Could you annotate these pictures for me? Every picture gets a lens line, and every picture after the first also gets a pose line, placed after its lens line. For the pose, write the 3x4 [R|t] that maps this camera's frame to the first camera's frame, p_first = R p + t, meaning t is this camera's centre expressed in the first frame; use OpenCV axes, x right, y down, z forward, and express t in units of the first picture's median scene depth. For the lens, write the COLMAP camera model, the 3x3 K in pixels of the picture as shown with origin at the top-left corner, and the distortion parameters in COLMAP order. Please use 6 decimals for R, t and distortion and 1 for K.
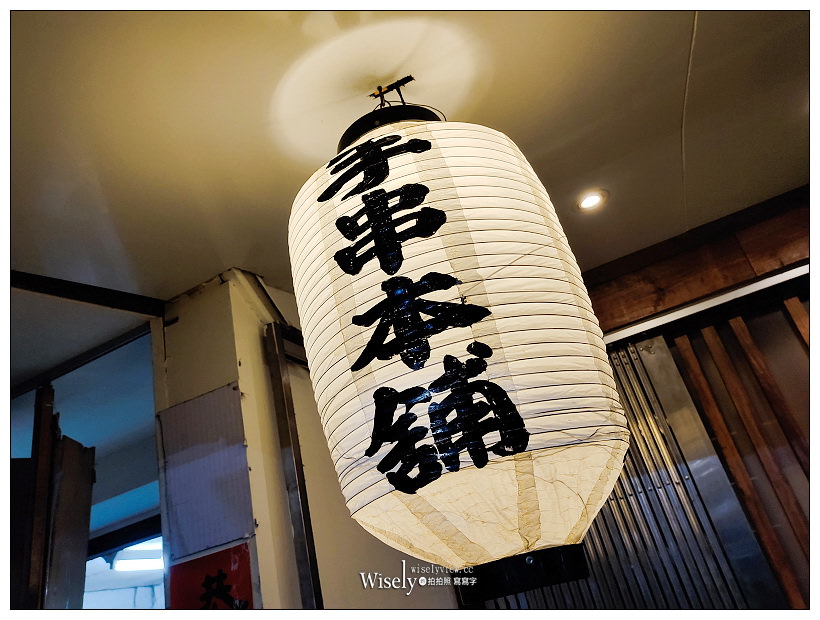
lens RADIAL K [[607.4, 0, 409.3], [0, 607.4, 307.3], [0, 0, 1]] dist [0.045215, 0.002410]
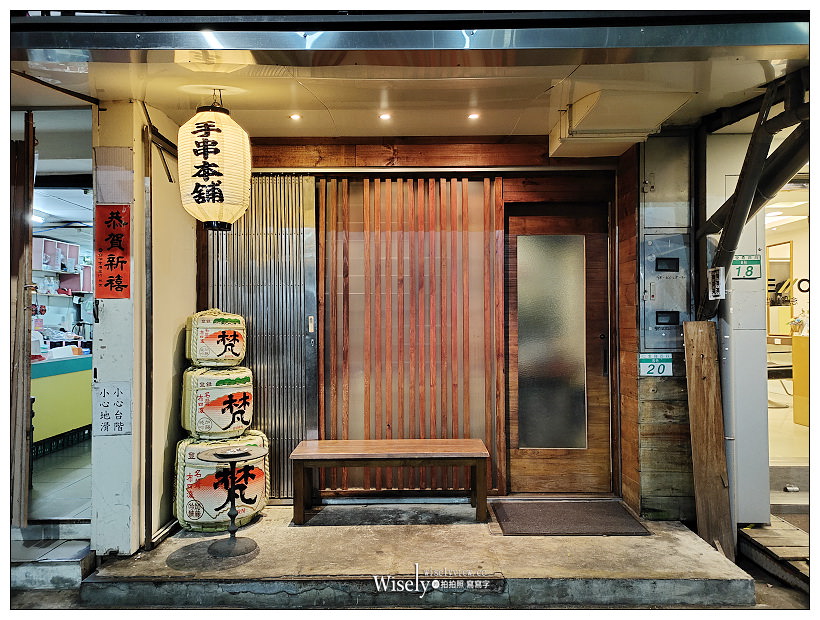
lens RADIAL K [[607.4, 0, 411.7], [0, 607.4, 310.3], [0, 0, 1]] dist [0.045215, 0.002410]
pose [[0.890498, 0.220510, 0.397982, -0.242165], [-0.355635, 0.882924, 0.306544, -1.084708], [-0.283792, -0.414513, 0.864662, -4.192588]]
